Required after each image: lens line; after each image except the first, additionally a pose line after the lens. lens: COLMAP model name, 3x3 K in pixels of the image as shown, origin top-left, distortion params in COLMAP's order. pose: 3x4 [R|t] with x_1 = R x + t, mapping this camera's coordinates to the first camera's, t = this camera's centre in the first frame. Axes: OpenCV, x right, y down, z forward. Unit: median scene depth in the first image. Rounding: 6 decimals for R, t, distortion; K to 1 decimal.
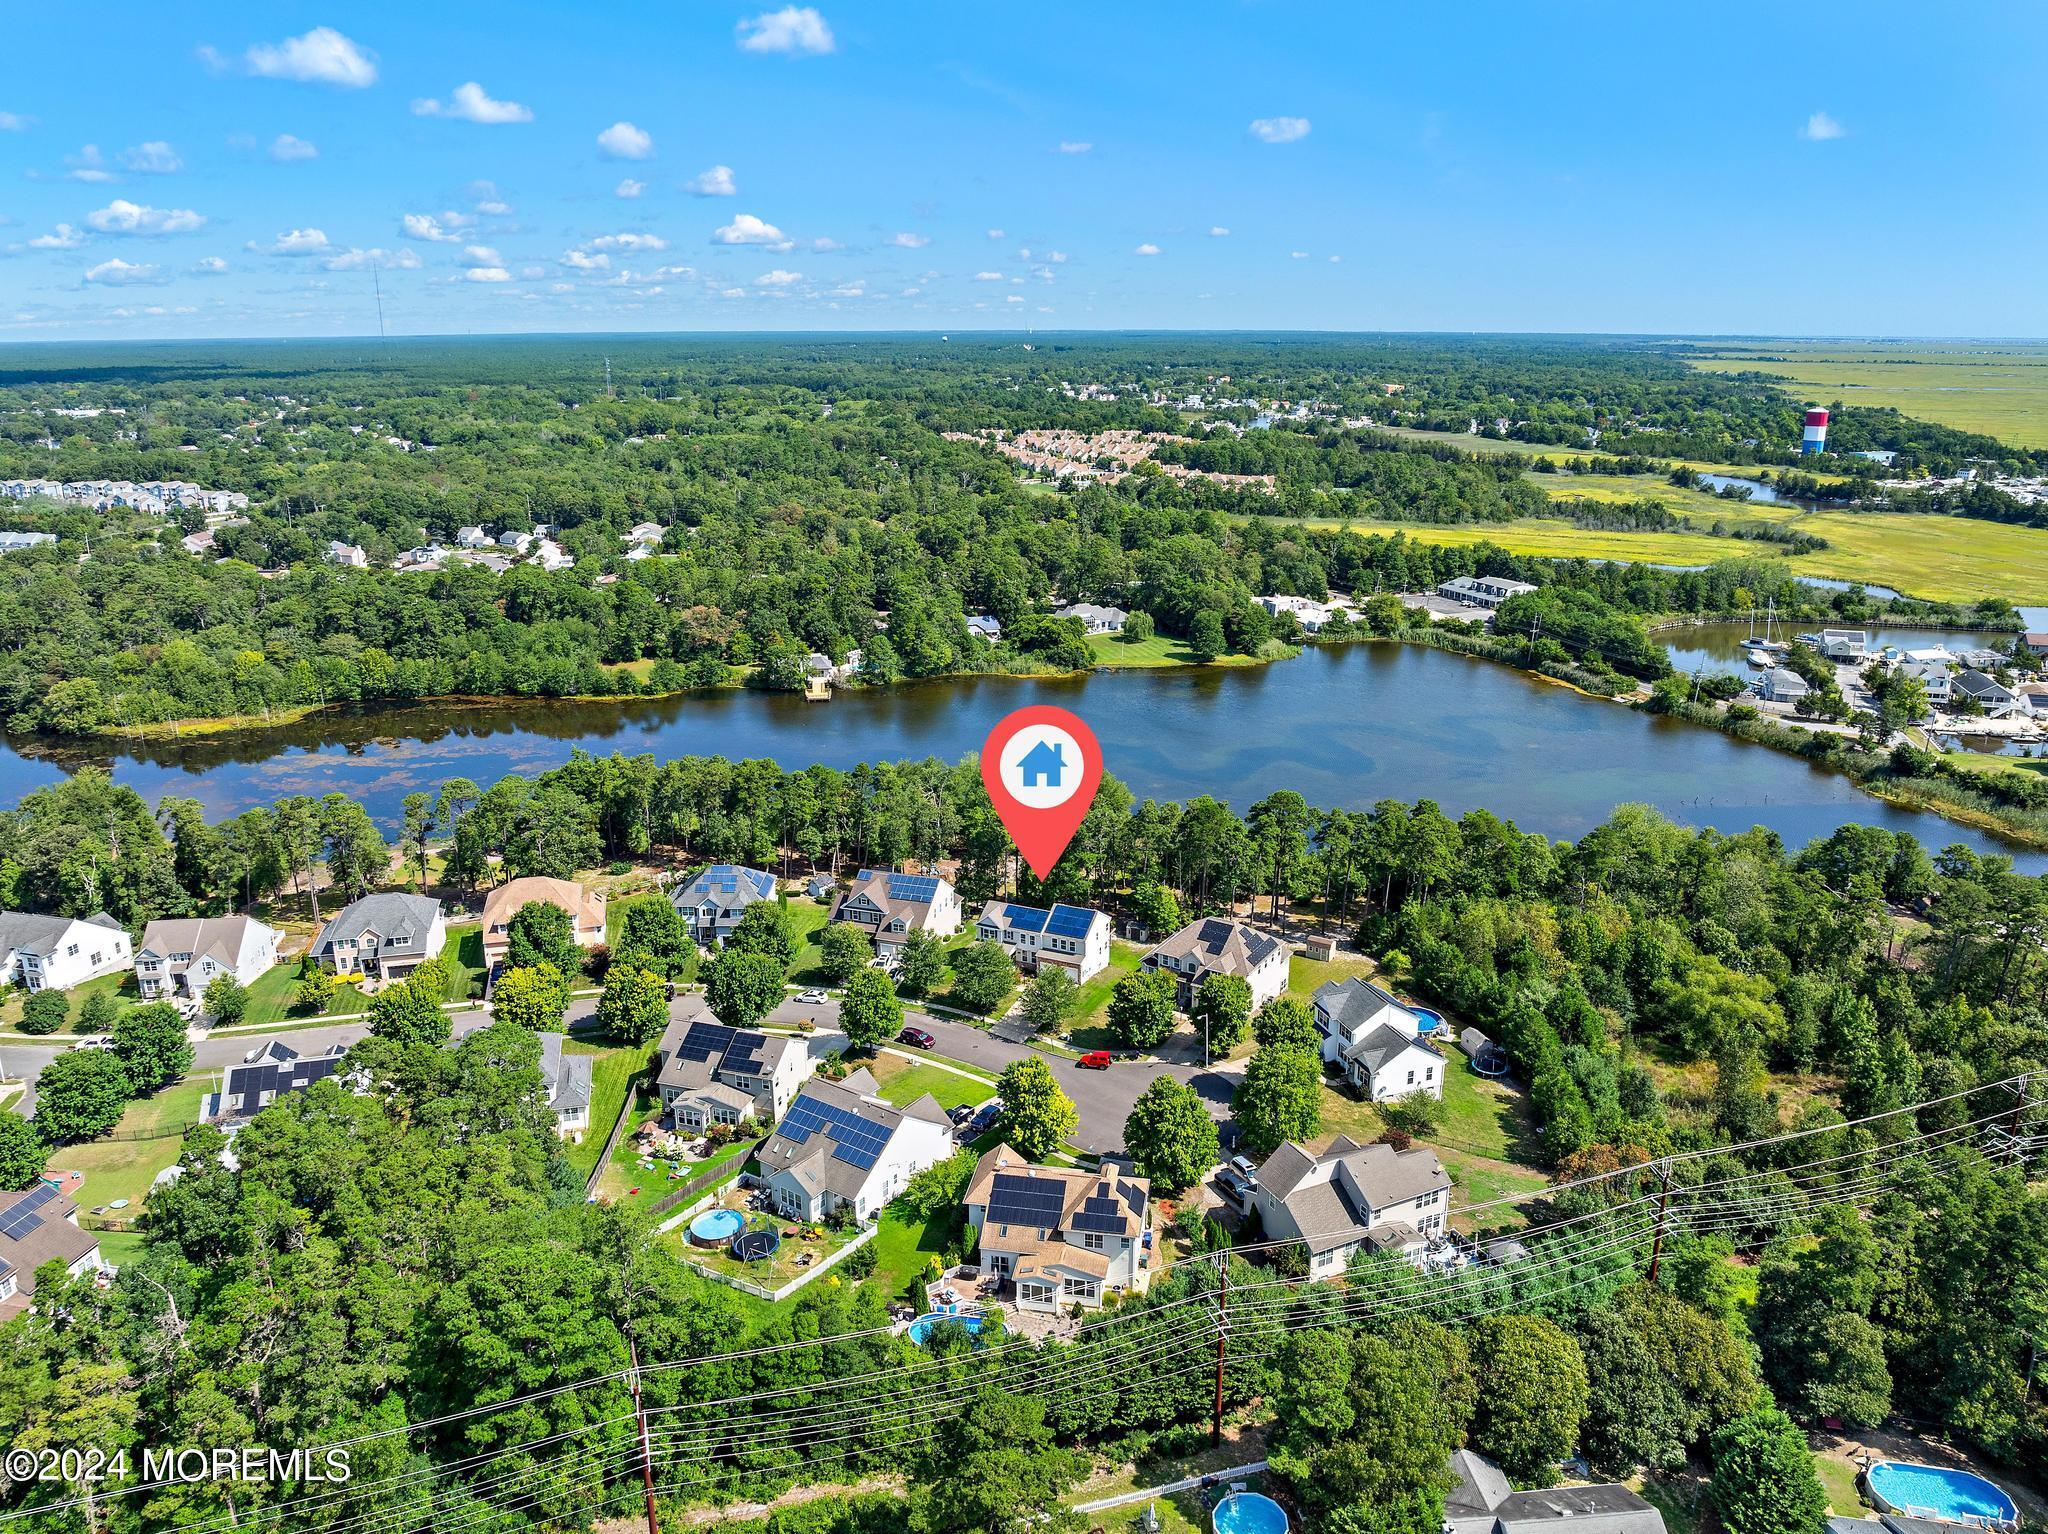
lens RADIAL K [[1436.2, 0, 1025.4], [0, 1436.2, 769.7], [0, 0, 1]] dist [-0.043971, 0.014293]
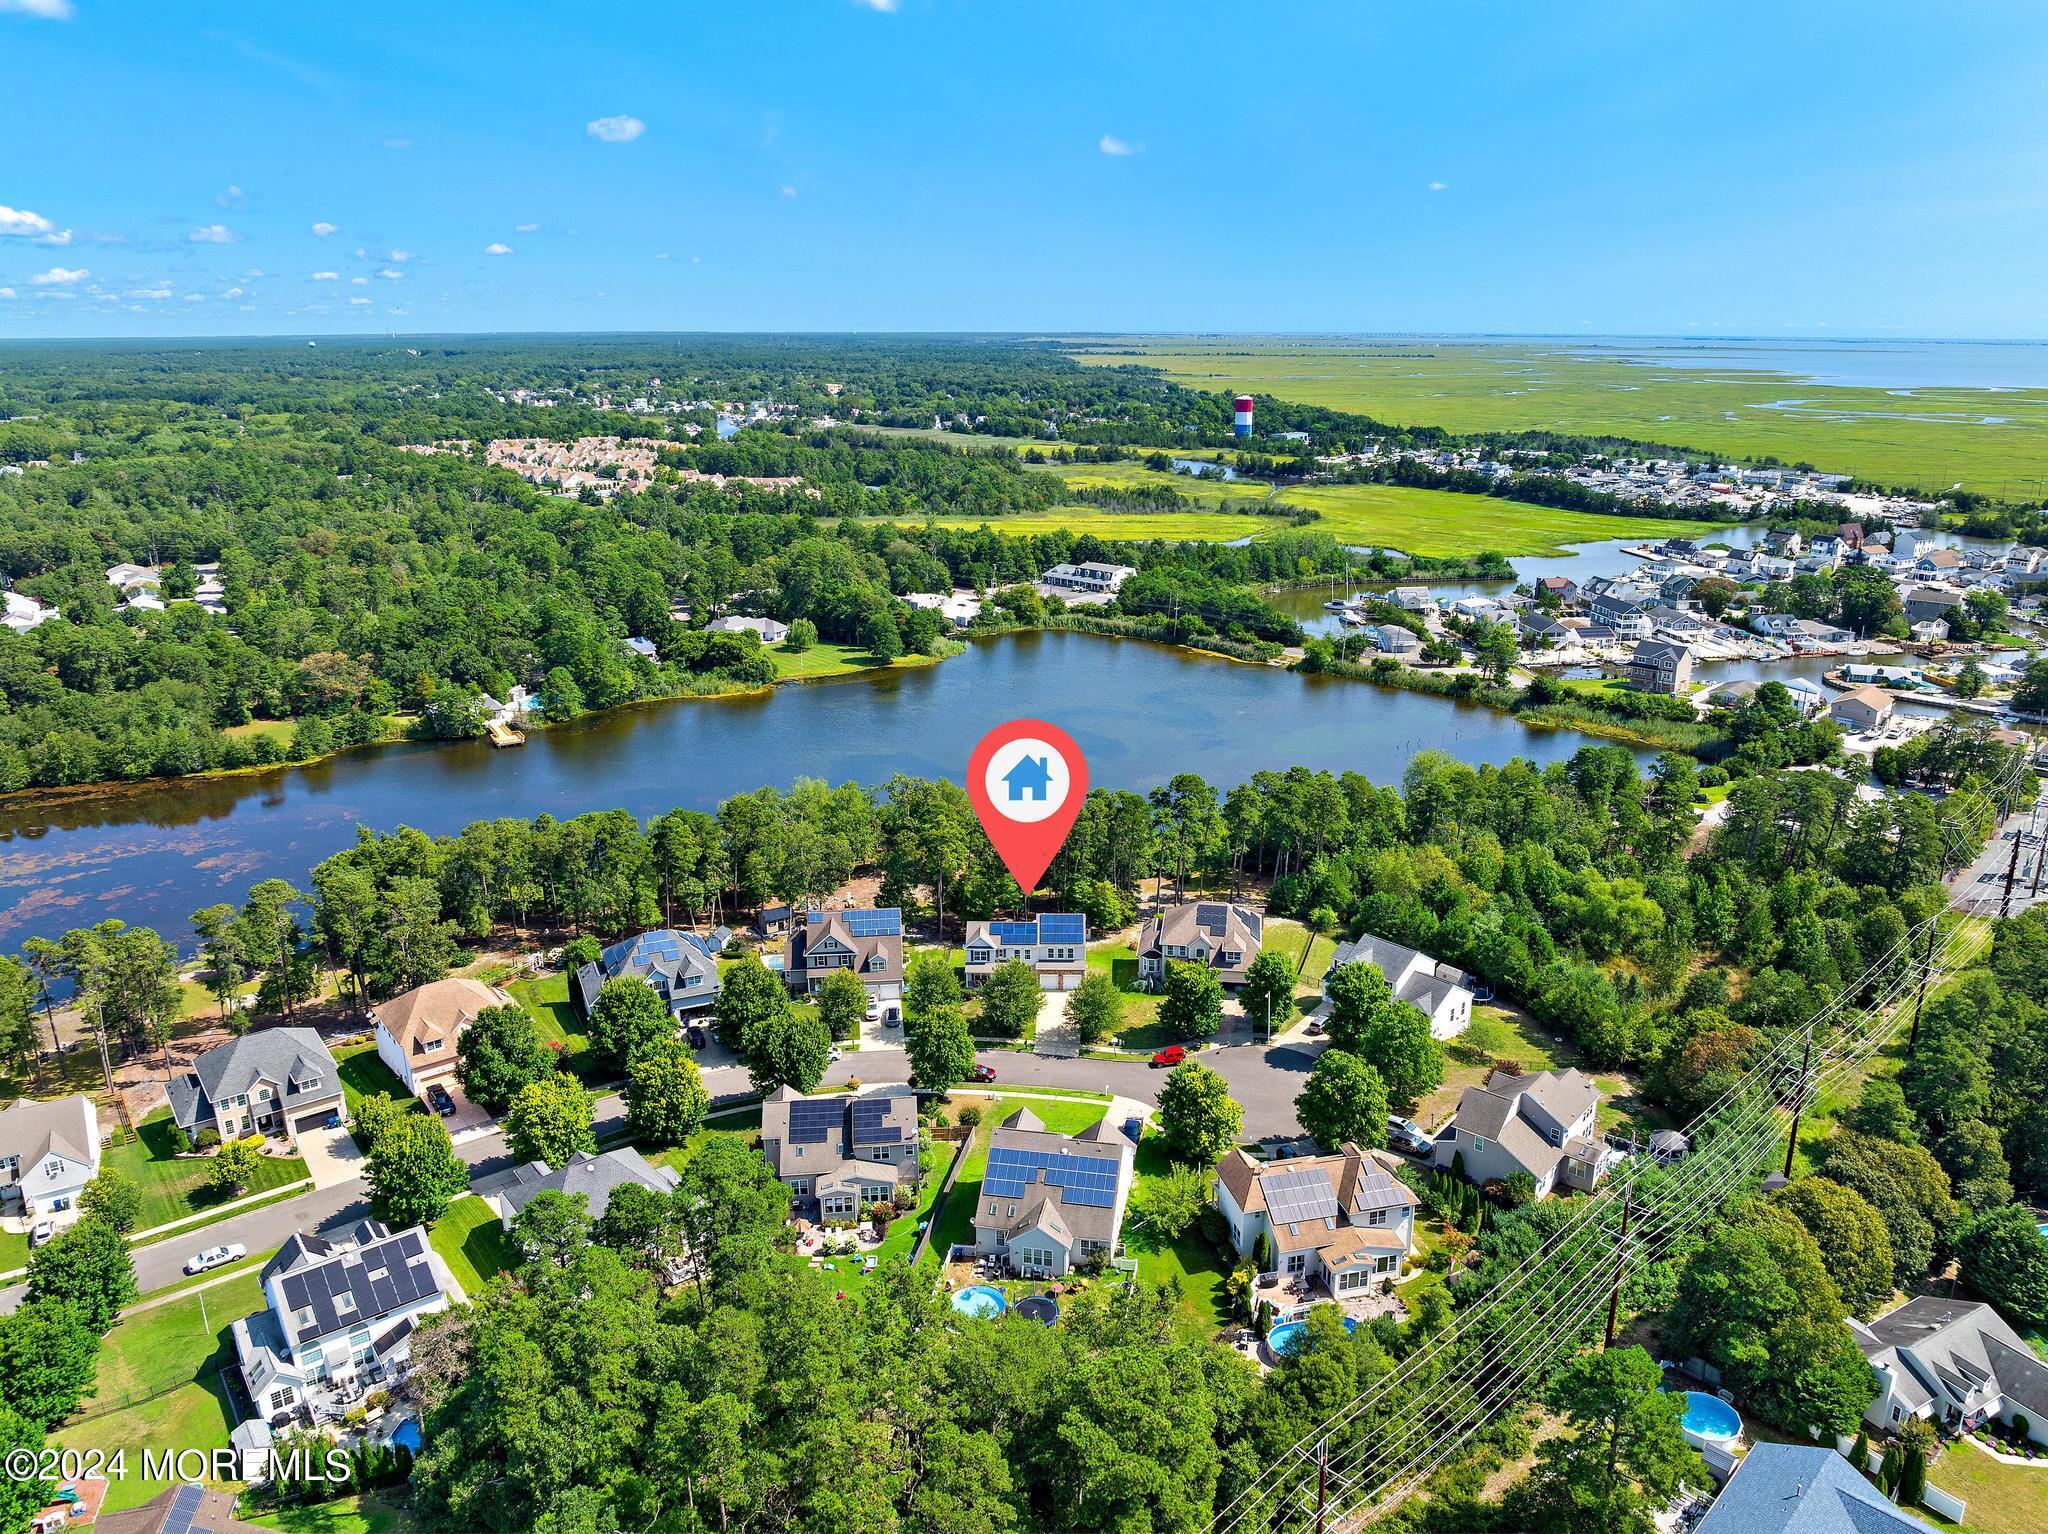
lens RADIAL K [[1436.2, 0, 1028.1], [0, 1436.2, 763.4], [0, 0, 1]] dist [-0.043971, 0.014293]
pose [[0.915151, -0.115597, 0.386183, -0.187754], [0.117451, 0.992899, 0.018878, -0.015156], [-0.385623, 0.028081, 0.922229, 0.048865]]
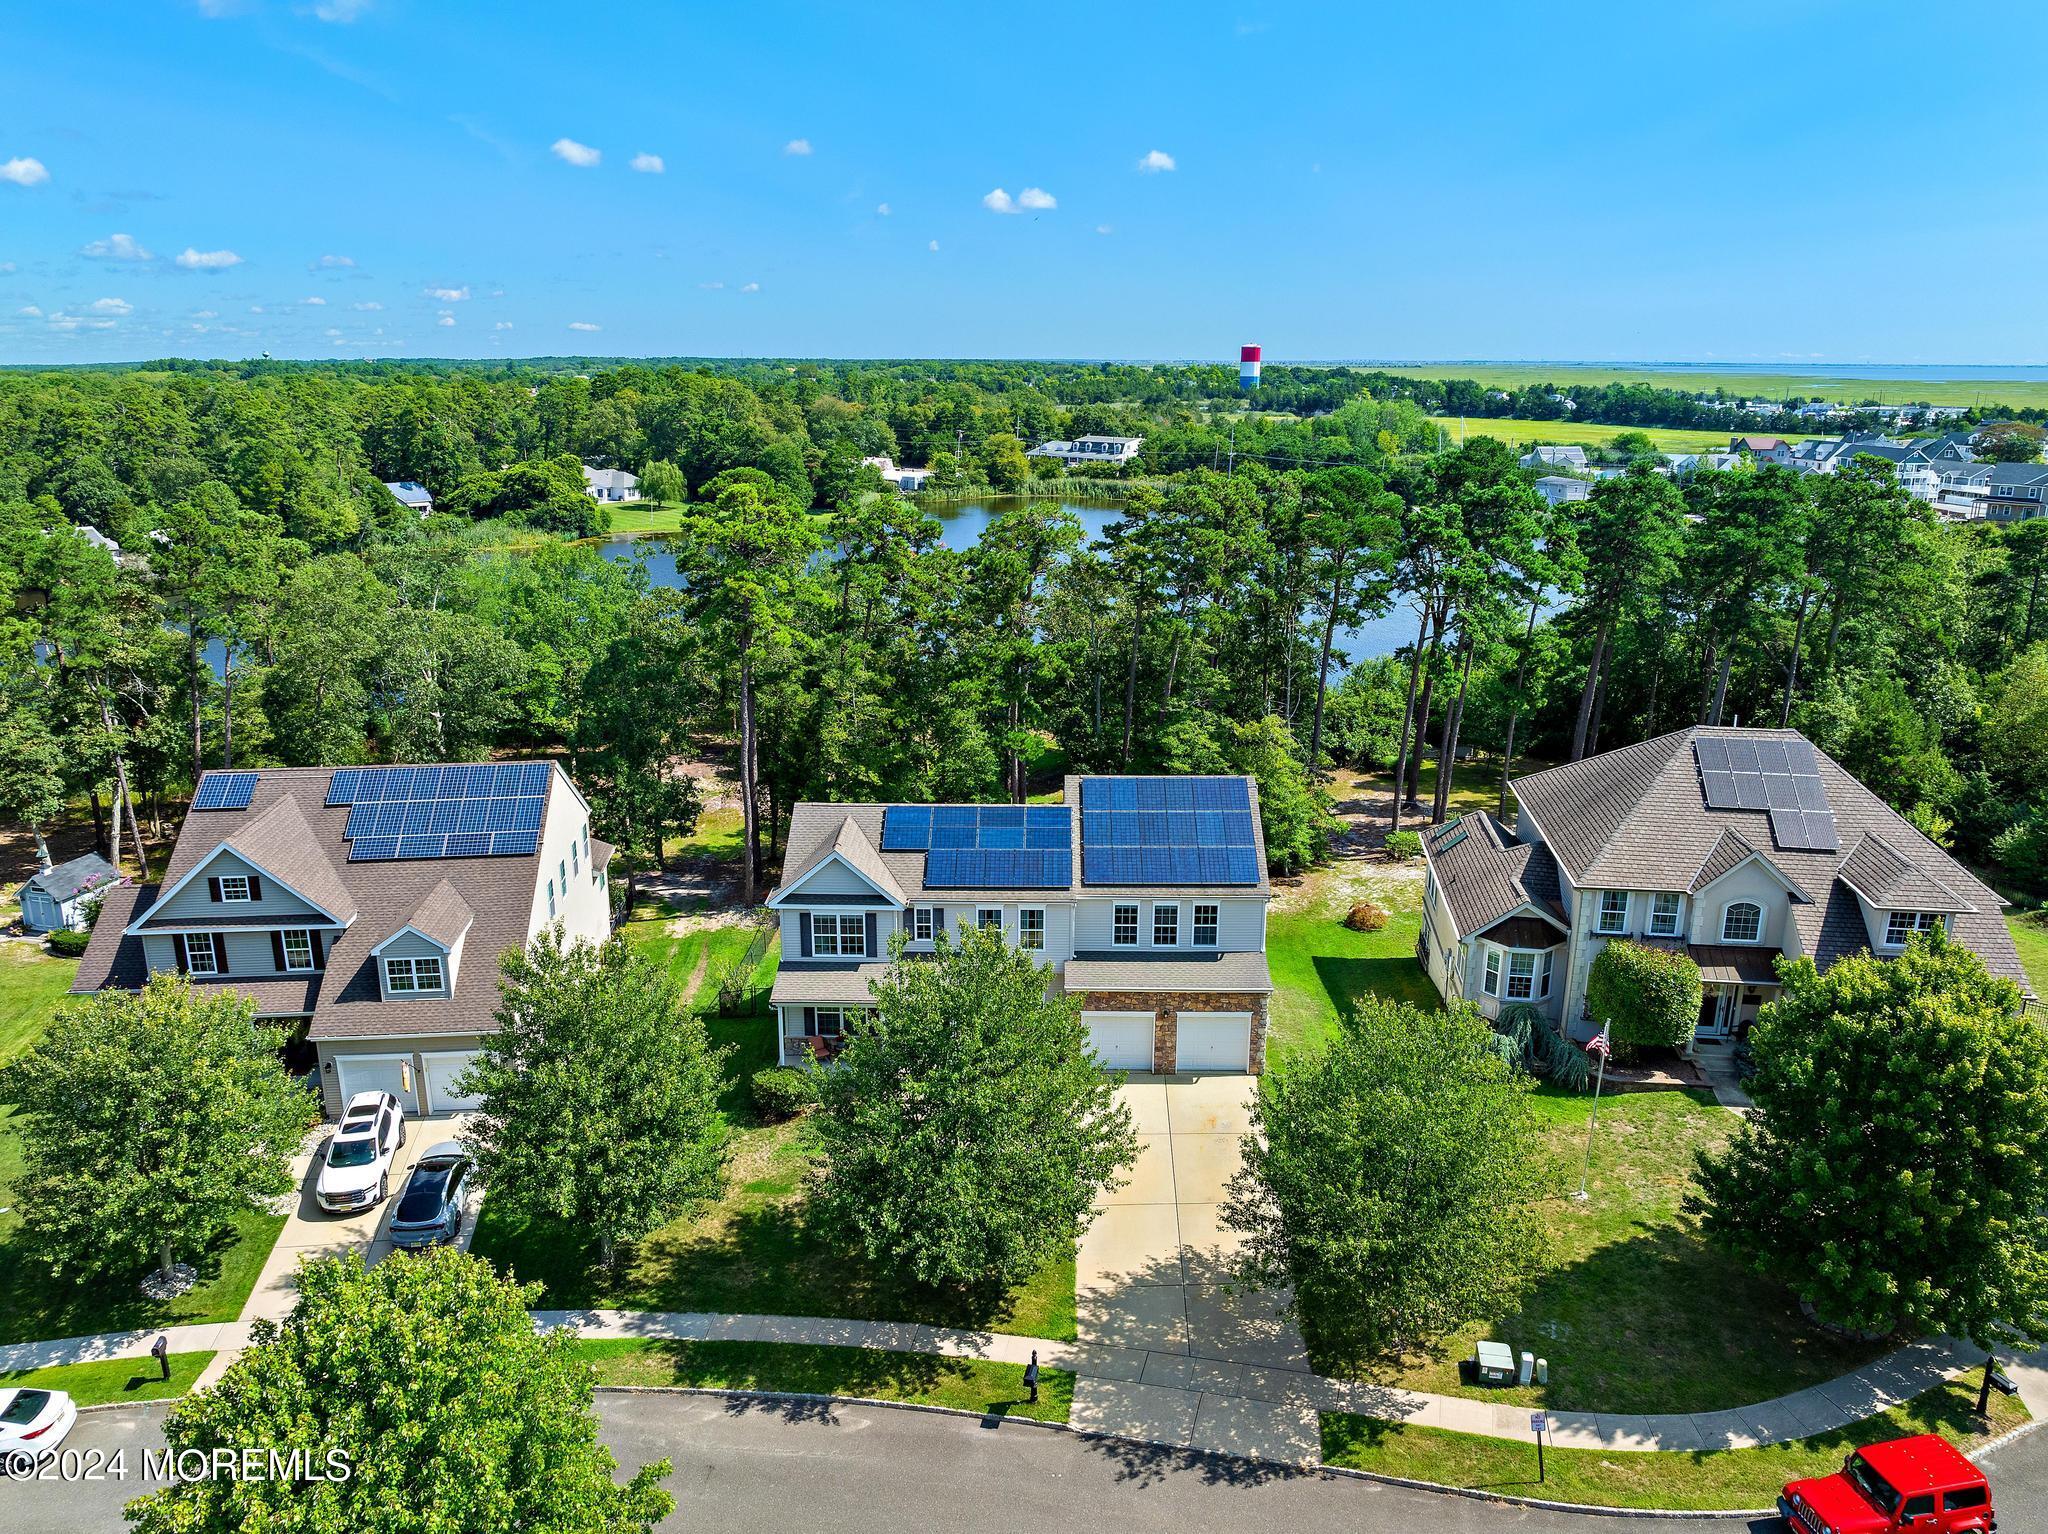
lens RADIAL K [[1436.2, 0, 997.5], [0, 1436.2, 734.9], [0, 0, 1]] dist [-0.043971, 0.014293]
pose [[0.916428, -0.099857, 0.387542, -0.047517], [0.117846, 0.992768, -0.022870, 0.047956], [-0.382456, 0.066630, 0.921568, 0.408150]]
